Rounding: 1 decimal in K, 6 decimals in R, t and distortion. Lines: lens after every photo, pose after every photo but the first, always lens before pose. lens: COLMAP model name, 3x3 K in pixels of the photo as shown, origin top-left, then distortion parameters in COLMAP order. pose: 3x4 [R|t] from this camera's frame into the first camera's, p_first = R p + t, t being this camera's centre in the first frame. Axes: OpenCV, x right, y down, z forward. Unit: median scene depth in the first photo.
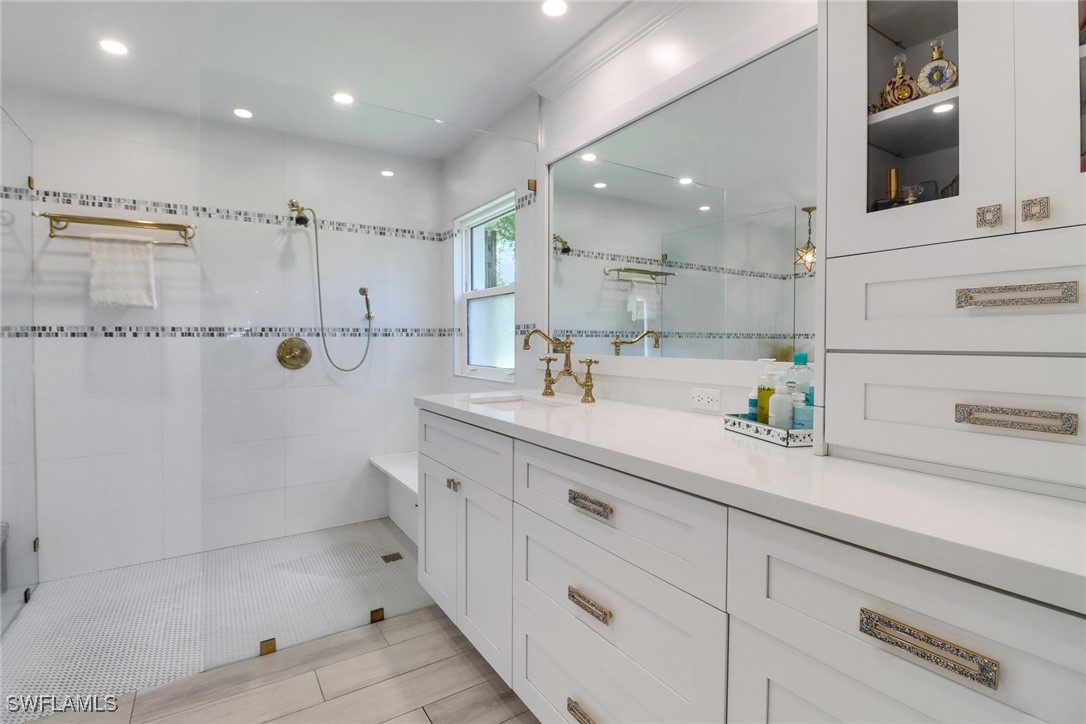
lens RADIAL K [[518.0, 0, 545.5], [0, 518.0, 346.3], [0, 0, 1]] dist [0.001919, -0.012396]
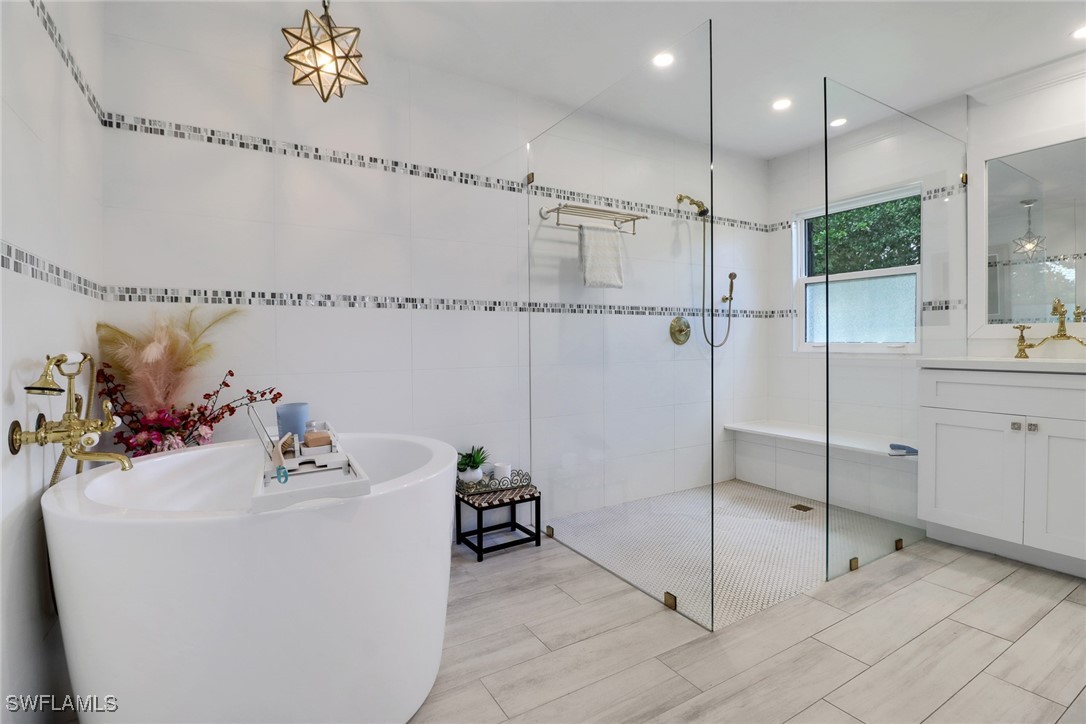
lens RADIAL K [[509.6, 0, 527.7], [0, 509.6, 347.7], [0, 0, 1]] dist [0.001492, -0.011904]
pose [[0.999528, -0.001579, -0.030670, -0.883195], [0.001507, 0.999996, -0.002362, 0.059750], [0.030674, 0.002315, 0.999527, -0.138367]]
